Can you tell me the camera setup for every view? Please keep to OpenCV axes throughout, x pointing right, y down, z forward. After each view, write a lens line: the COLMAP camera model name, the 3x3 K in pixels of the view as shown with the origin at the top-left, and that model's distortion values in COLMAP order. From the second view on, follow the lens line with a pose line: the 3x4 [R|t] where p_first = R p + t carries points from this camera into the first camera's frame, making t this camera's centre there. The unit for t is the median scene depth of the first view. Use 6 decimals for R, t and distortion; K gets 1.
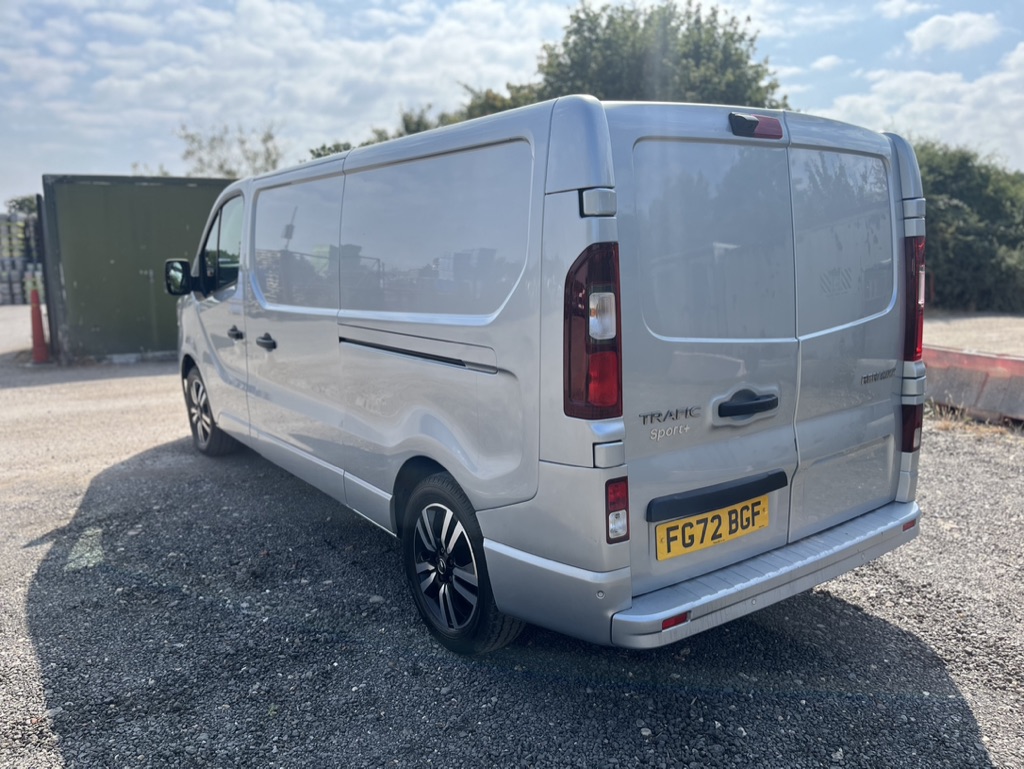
lens RADIAL K [[778.6, 0, 511.8], [0, 778.6, 370.0], [0, 0, 1]] dist [0.086996, -0.127971]
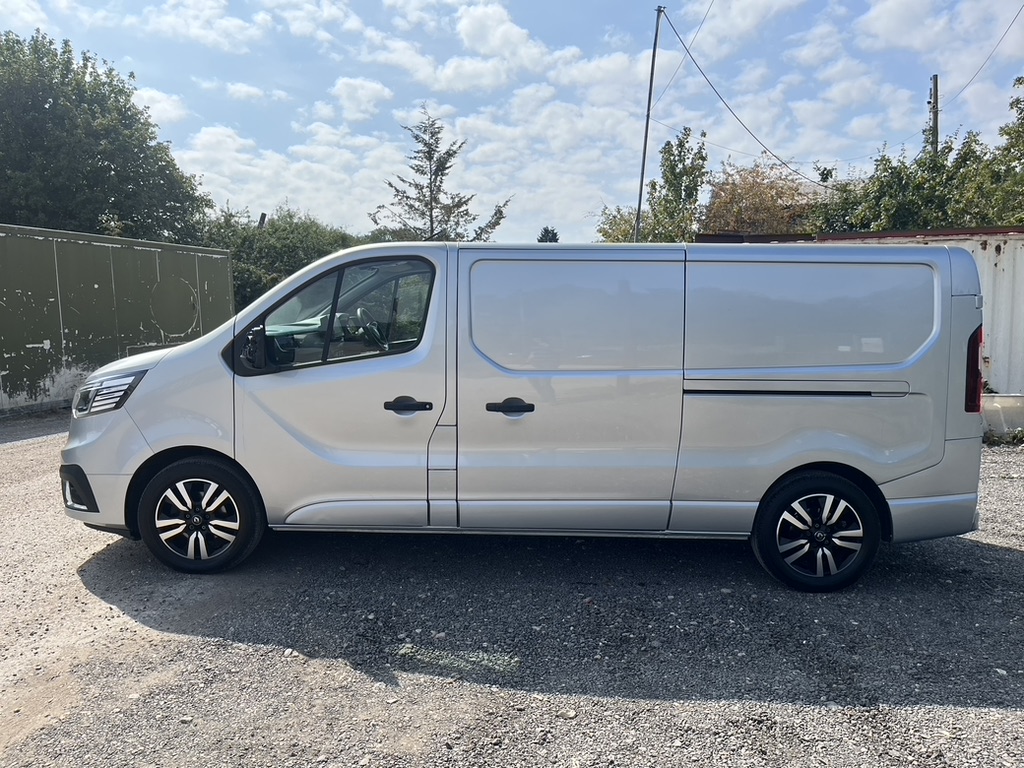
lens RADIAL K [[778.6, 0, 511.8], [0, 778.6, 369.5], [0, 0, 1]] dist [0.086996, -0.127971]
pose [[0.599861, -0.043878, 0.798900, -1.789657], [0.102773, 0.994449, -0.022550, -0.096843], [-0.793476, 0.095632, 0.601040, 0.603608]]
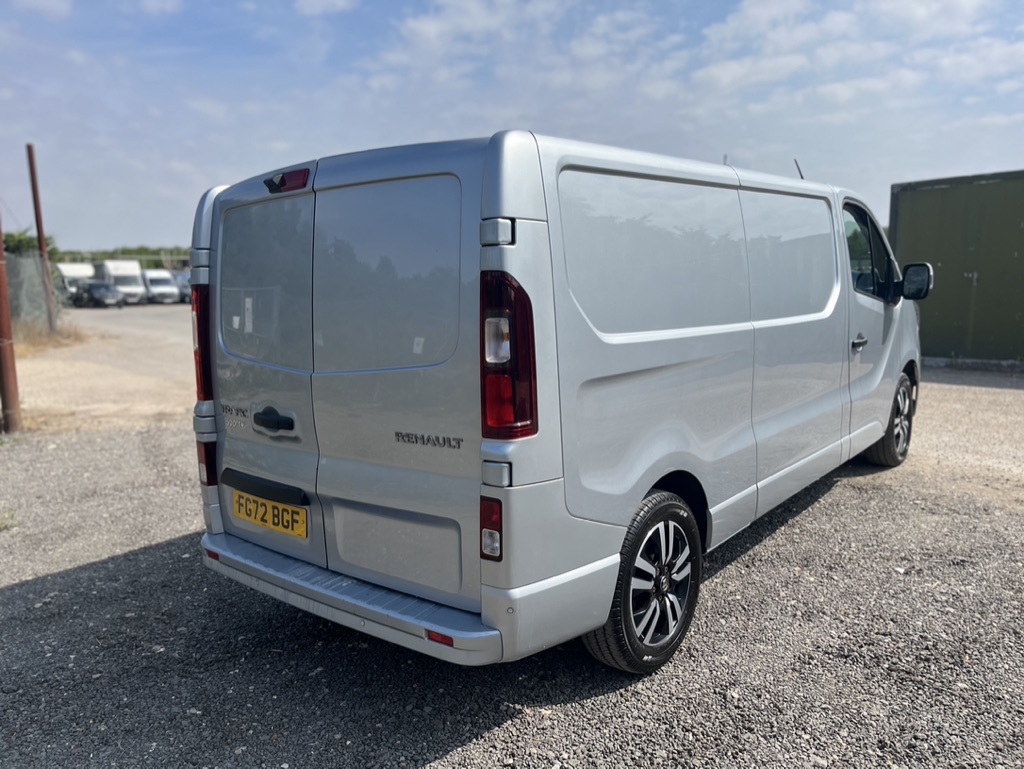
lens RADIAL K [[778.6, 0, 511.8], [0, 778.6, 370.0], [0, 0, 1]] dist [0.086996, -0.127971]
pose [[0.253196, 0.124436, -0.959379, 1.448405], [-0.114175, 0.988606, 0.098095, -0.178925], [0.960654, 0.084700, 0.264518, 0.981968]]
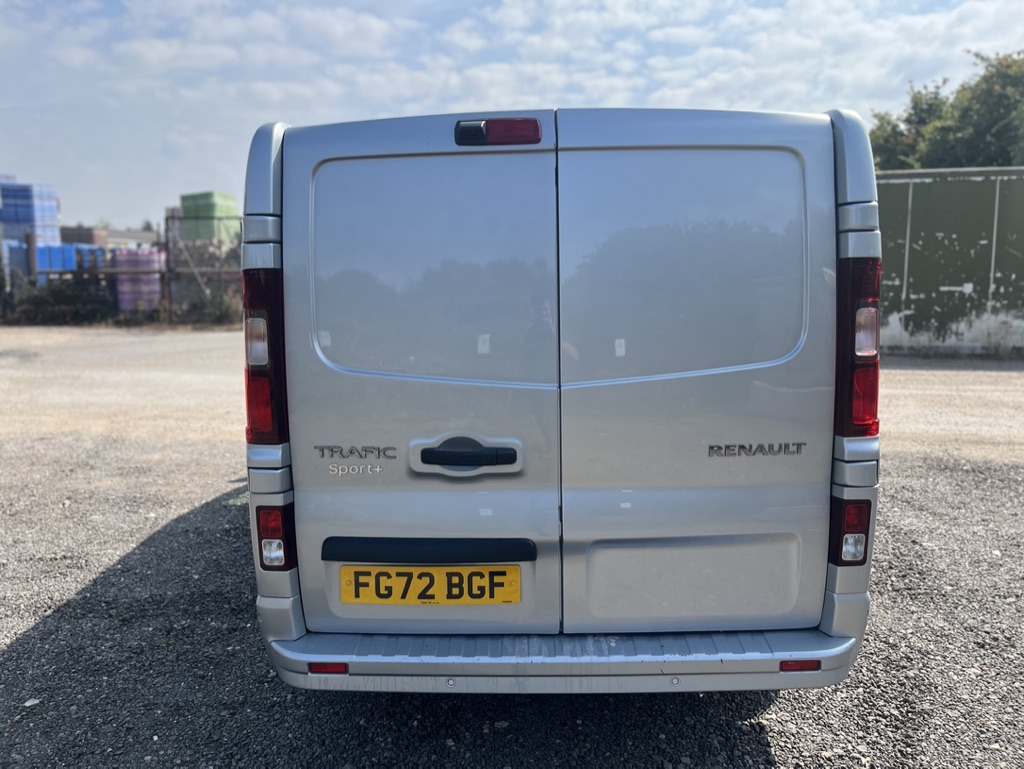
lens RADIAL K [[778.6, 0, 511.8], [0, 778.6, 370.0], [0, 0, 1]] dist [0.086996, -0.127971]
pose [[0.801597, 0.093599, -0.590493, 0.803929], [-0.090064, 0.995303, 0.035502, -0.080740], [0.591042, 0.024724, 0.806262, 0.317518]]
